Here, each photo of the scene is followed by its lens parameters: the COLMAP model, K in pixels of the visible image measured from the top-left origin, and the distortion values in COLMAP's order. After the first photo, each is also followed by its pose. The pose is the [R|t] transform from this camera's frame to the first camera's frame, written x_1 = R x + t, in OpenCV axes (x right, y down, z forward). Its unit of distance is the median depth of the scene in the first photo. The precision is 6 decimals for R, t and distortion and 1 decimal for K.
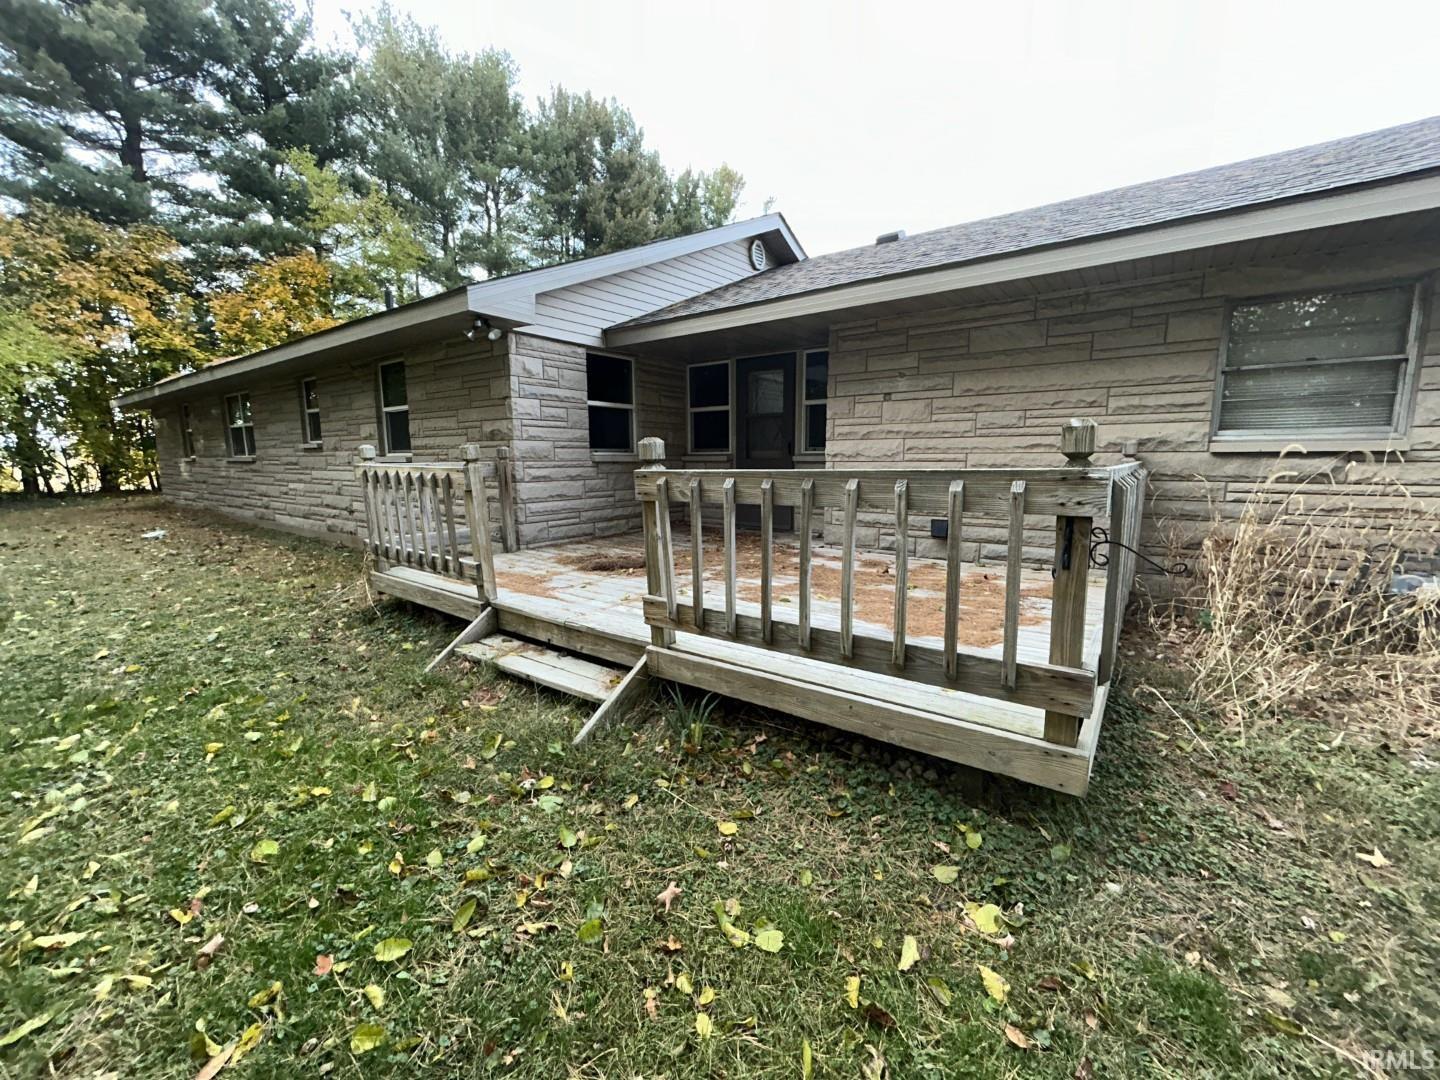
lens RADIAL K [[588.5, 0, 720.0], [0, 588.5, 540.0], [0, 0, 1]] dist [-0.002069, -0.000022]
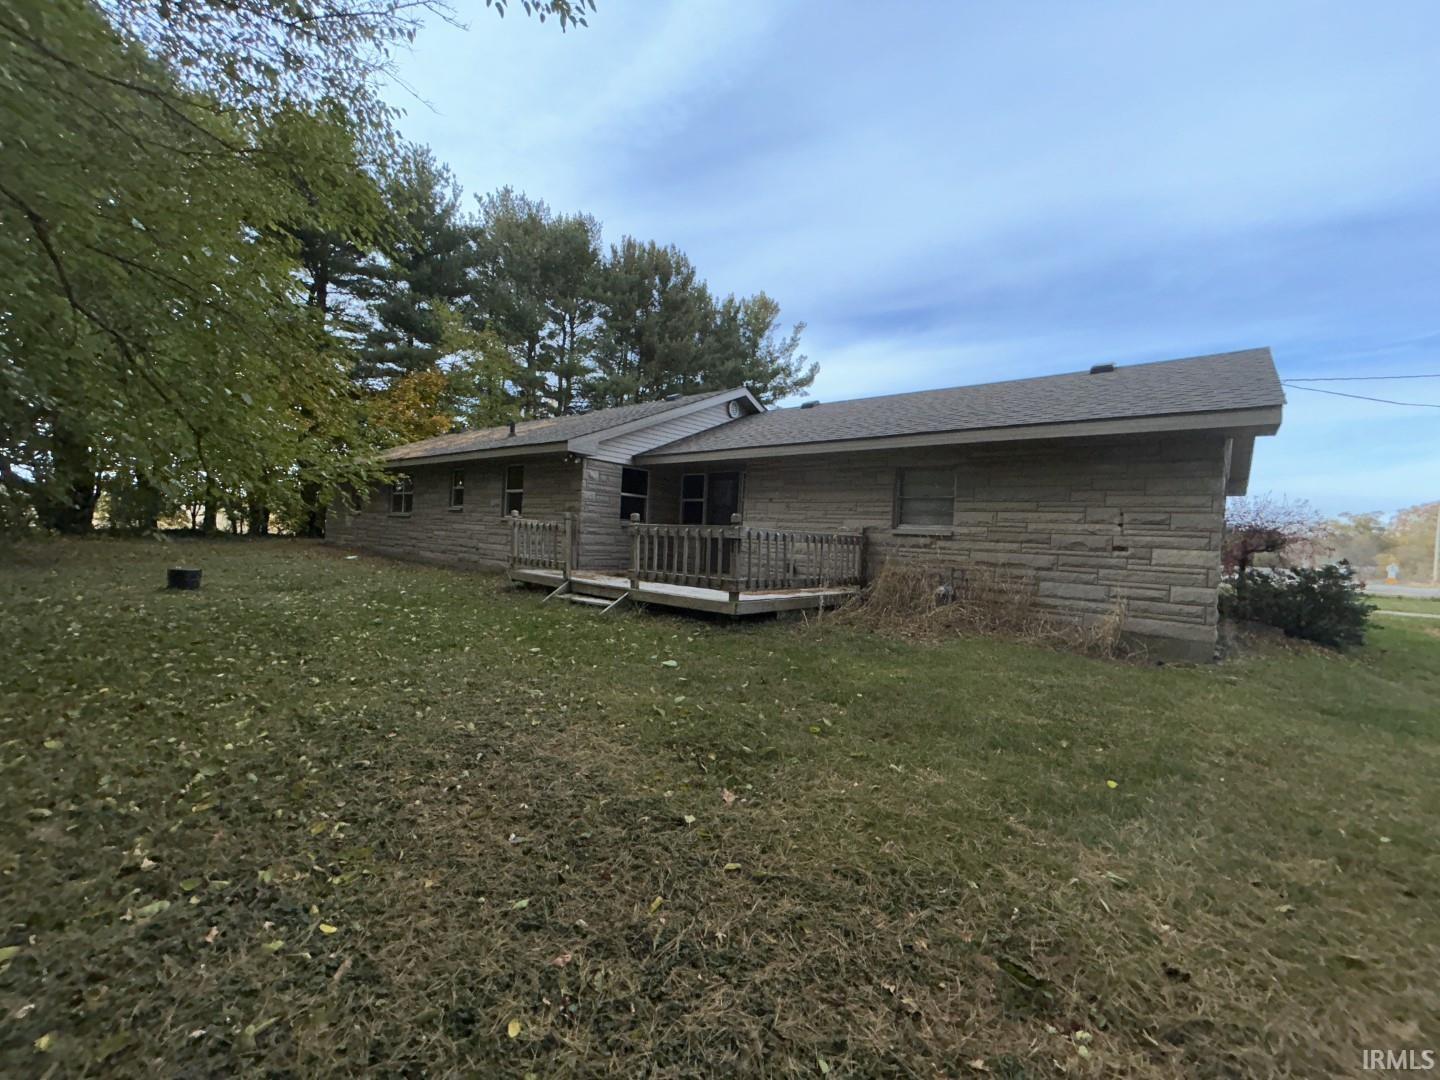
lens RADIAL K [[588.5, 0, 720.0], [0, 588.5, 540.0], [0, 0, 1]] dist [-0.002069, -0.000022]
pose [[0.996159, 0.056735, -0.066699, 0.058895], [-0.065467, 0.988403, -0.137014, 0.038490], [0.058152, 0.140854, 0.988321, -0.214091]]
